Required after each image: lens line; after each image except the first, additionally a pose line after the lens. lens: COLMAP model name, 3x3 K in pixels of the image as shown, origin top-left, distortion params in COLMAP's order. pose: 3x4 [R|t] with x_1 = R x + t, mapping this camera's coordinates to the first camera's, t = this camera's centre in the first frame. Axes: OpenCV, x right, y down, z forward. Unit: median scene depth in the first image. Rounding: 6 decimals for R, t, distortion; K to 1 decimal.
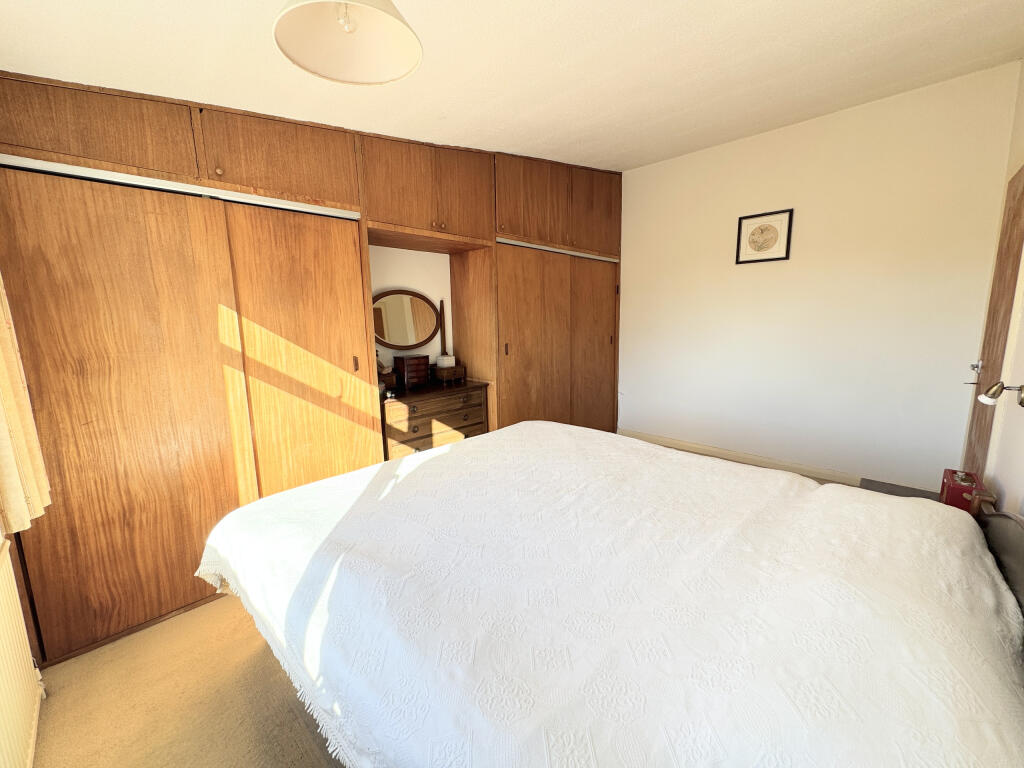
lens RADIAL K [[411.6, 0, 514.1], [0, 411.6, 383.5], [0, 0, 1]] dist [-0.001499, -0.000142]
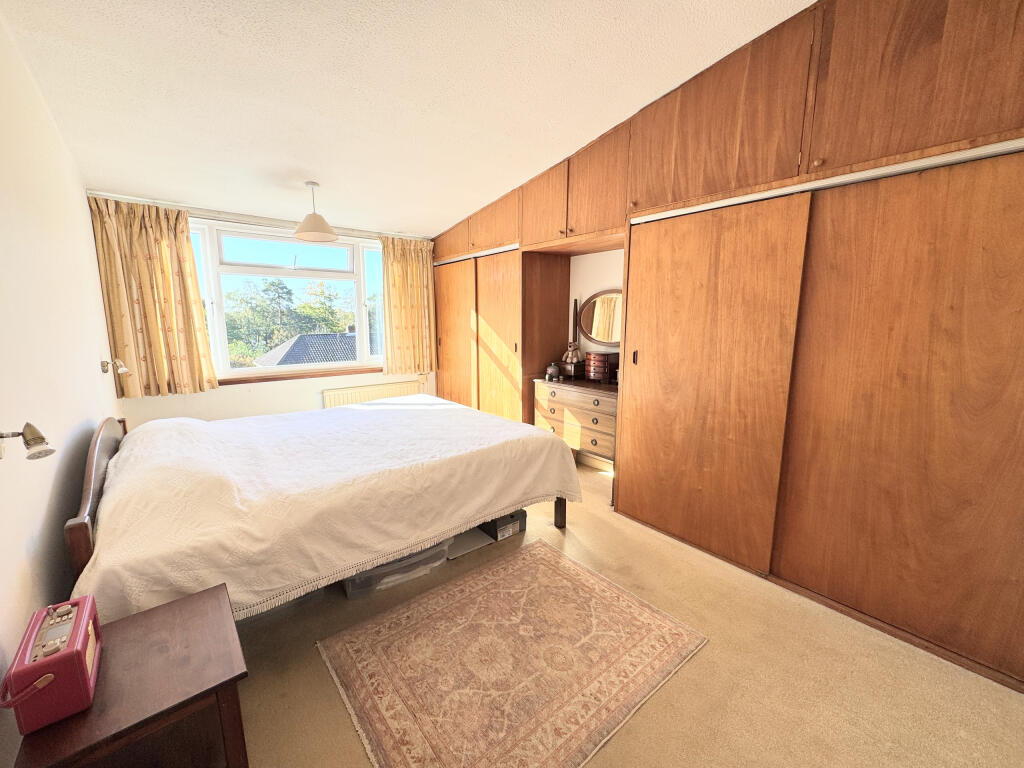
lens RADIAL K [[411.6, 0, 513.1], [0, 411.6, 384.4], [0, 0, 1]] dist [-0.001499, -0.000142]
pose [[-0.118193, 0.173398, -0.977734, 0.815344], [-0.153353, 0.969635, 0.190499, -0.151840], [0.981078, 0.172454, -0.088013, 0.870382]]
